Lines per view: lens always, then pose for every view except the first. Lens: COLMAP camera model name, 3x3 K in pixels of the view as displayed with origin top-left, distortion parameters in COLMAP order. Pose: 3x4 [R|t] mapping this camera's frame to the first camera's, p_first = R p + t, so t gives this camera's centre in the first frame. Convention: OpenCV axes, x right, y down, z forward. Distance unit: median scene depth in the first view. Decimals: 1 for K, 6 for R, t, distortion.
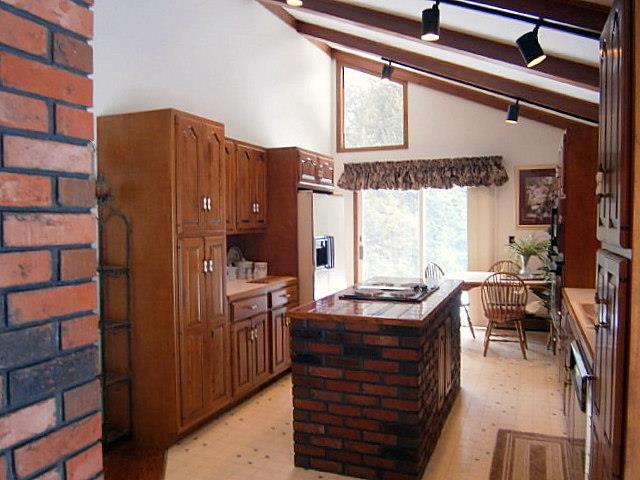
lens RADIAL K [[538.8, 0, 320.0], [0, 538.8, 240.0], [0, 0, 1]] dist [-0.040806, 0.007316]
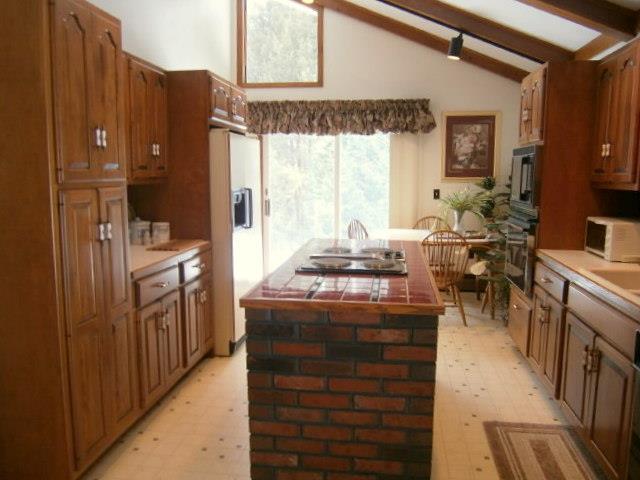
lens RADIAL K [[538.8, 0, 320.0], [0, 538.8, 240.0], [0, 0, 1]] dist [-0.040806, 0.007316]
pose [[0.967644, -0.019833, 0.251539, -0.093585], [-0.002039, 0.996259, 0.086395, 0.000198], [-0.252312, -0.084112, 0.963983, 0.228417]]
